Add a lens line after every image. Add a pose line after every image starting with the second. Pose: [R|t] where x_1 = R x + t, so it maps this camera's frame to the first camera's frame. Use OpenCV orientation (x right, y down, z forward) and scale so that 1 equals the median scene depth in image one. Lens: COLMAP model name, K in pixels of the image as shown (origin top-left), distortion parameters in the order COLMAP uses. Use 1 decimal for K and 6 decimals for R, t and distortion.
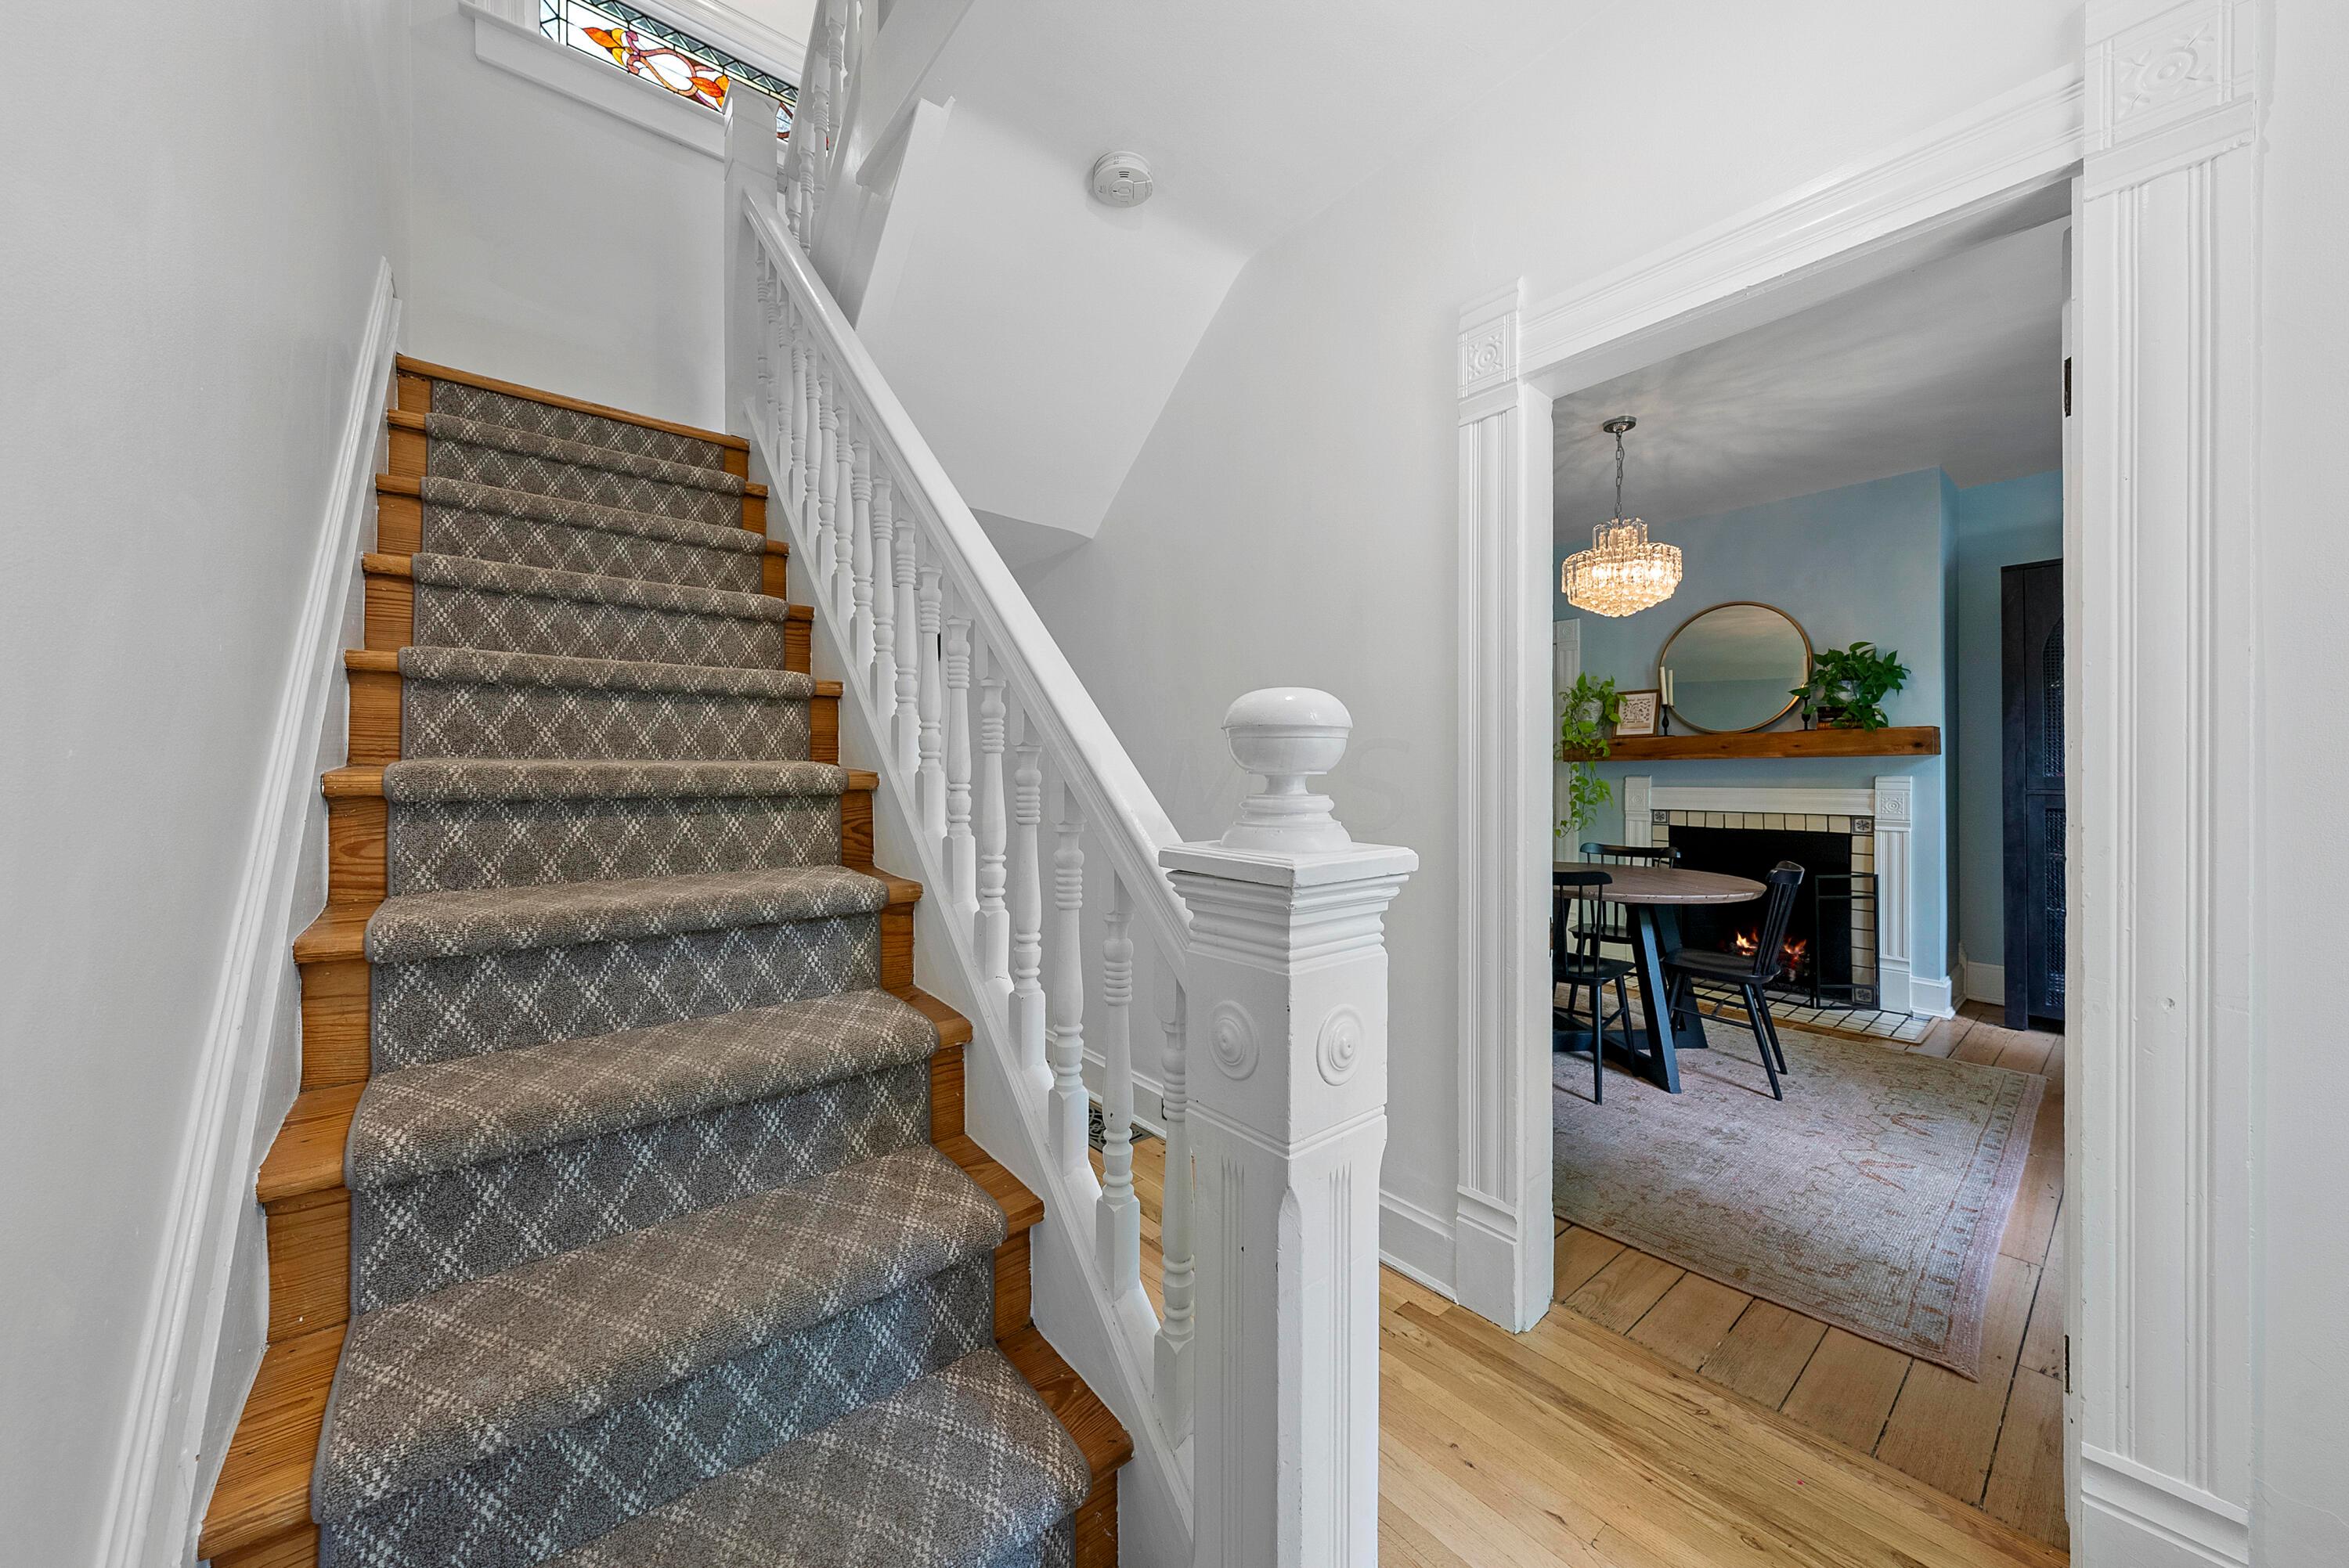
lens RADIAL K [[818.4, 0, 1177.5], [0, 818.4, 777.3], [0, 0, 1]] dist [-0.003252, 0.000404]
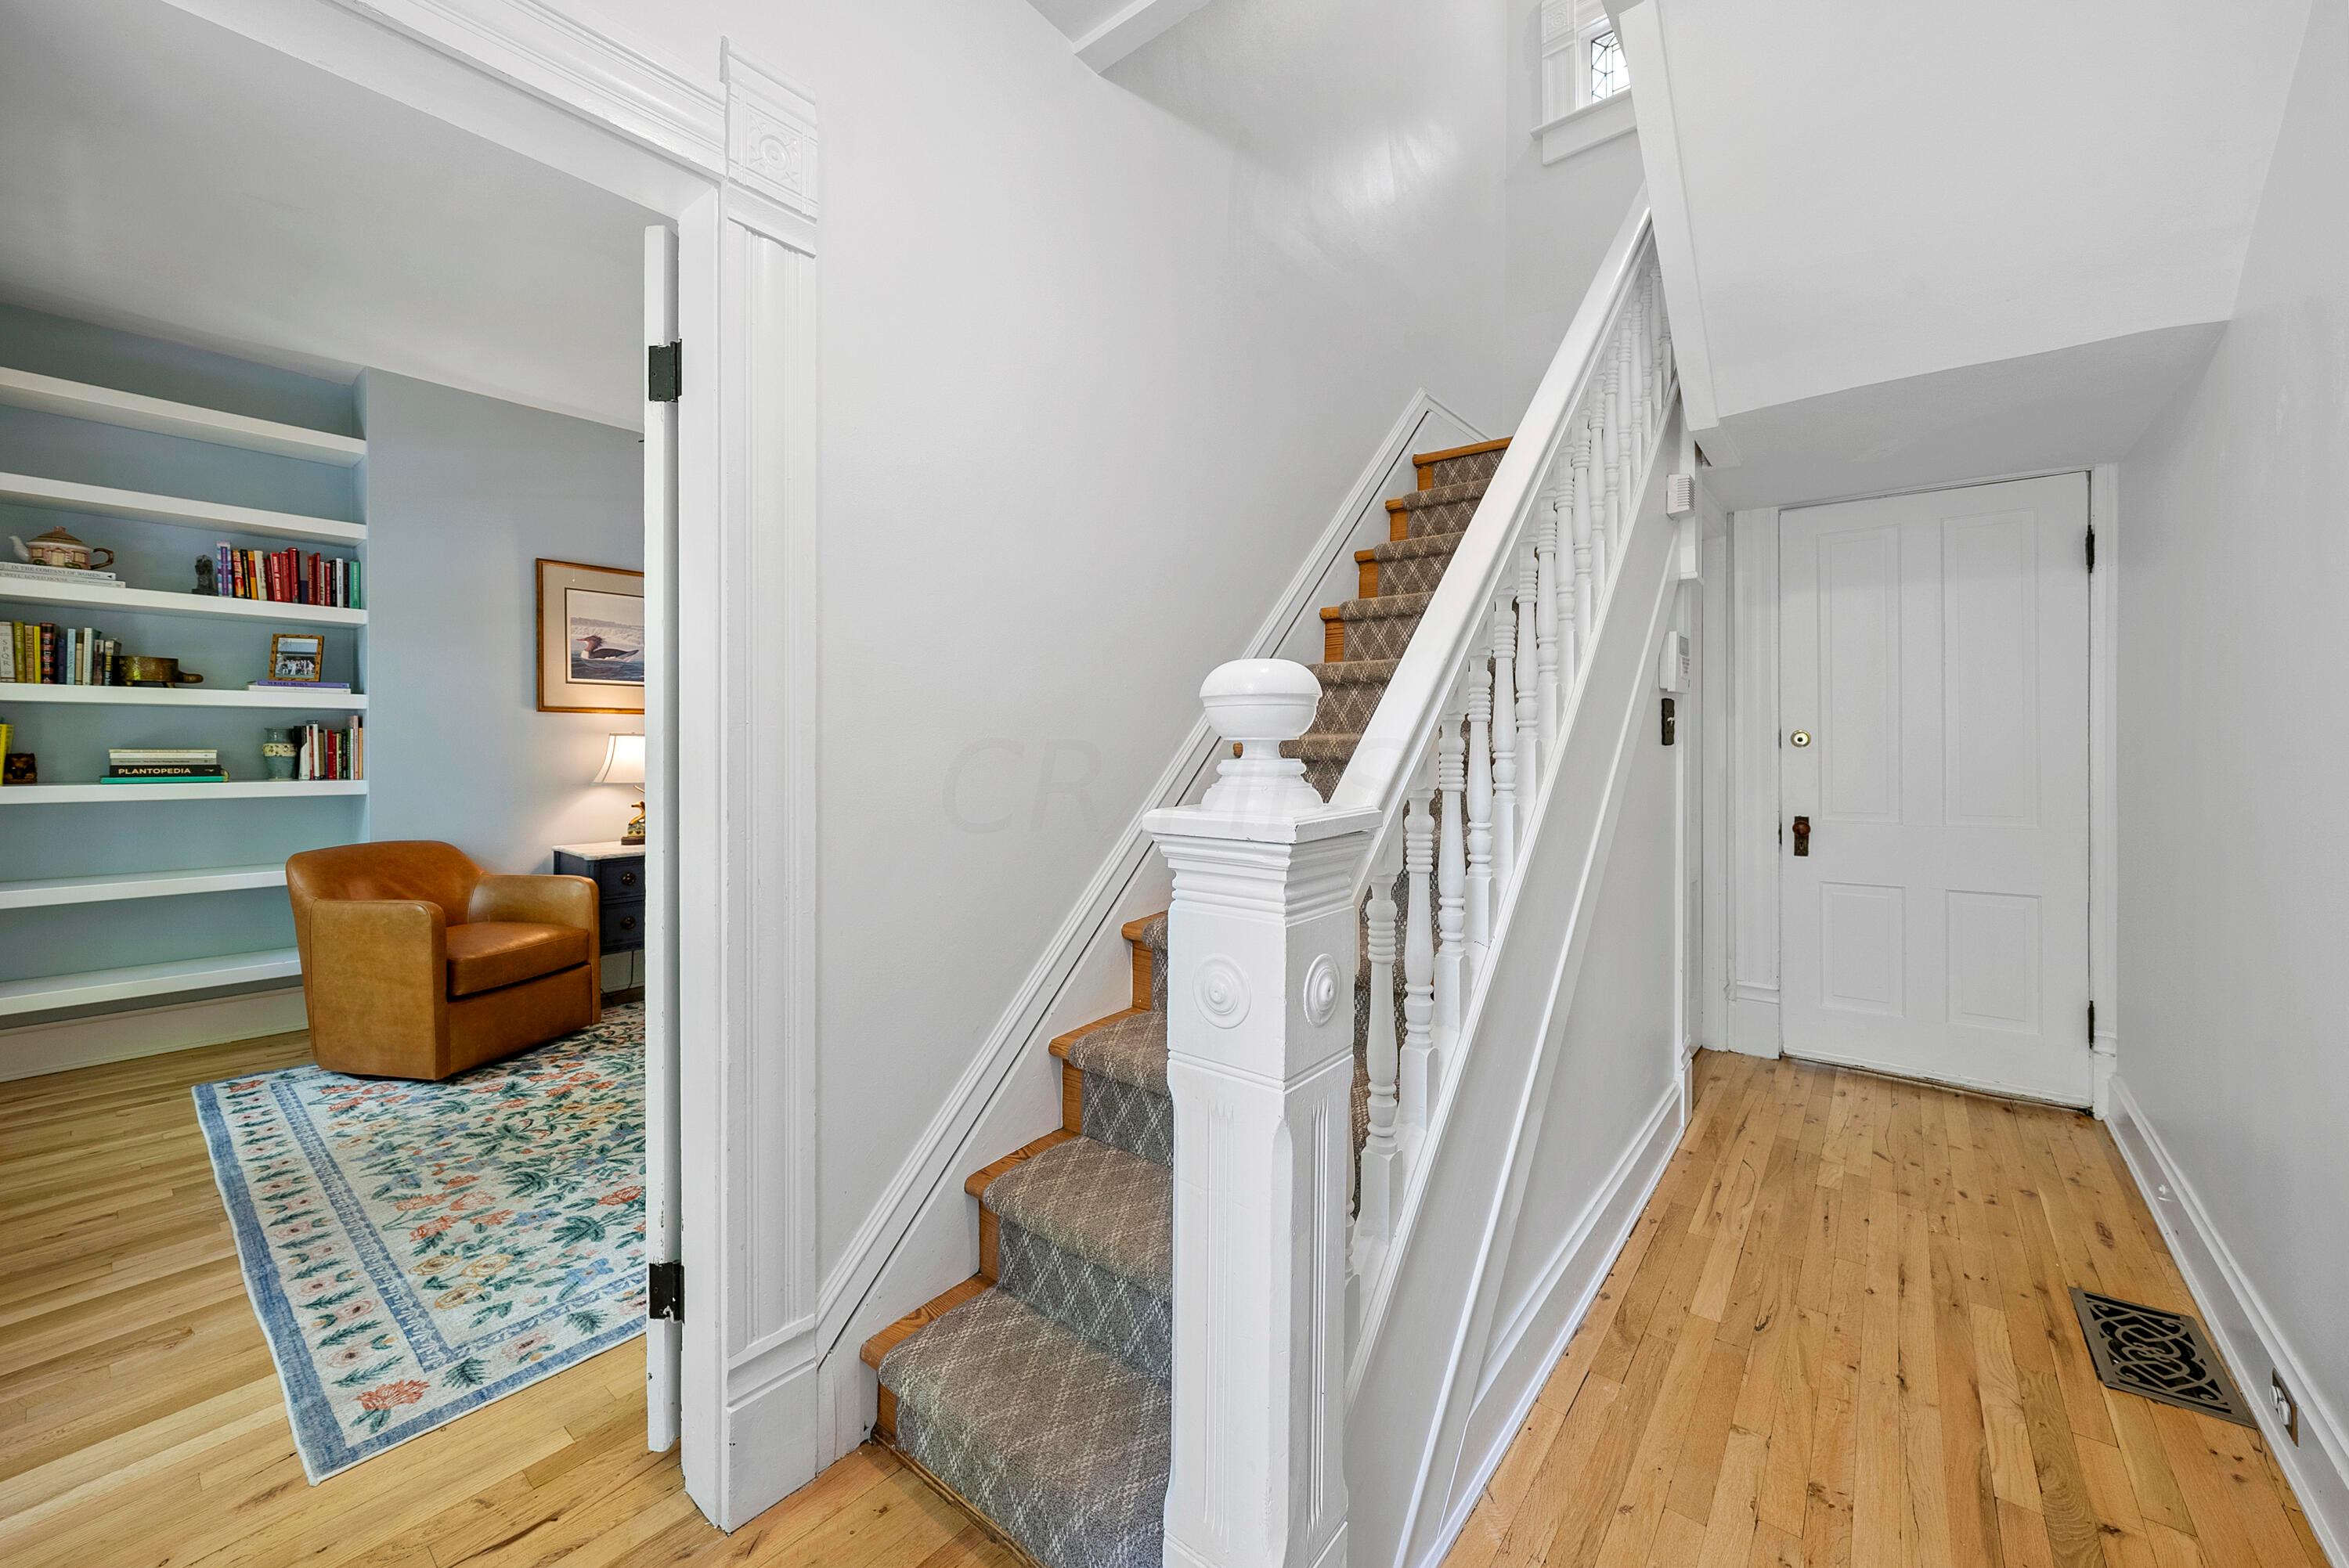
lens RADIAL K [[892.8, 0, 1177.6], [0, 892.8, 760.3], [0, 0, 1]] dist [-0.001048, -0.000021]
pose [[0.179313, 0.013424, -0.983700, 0.726271], [-0.005694, 0.999904, 0.012607, 0.007185], [0.983776, 0.003341, 0.179373, 0.407738]]
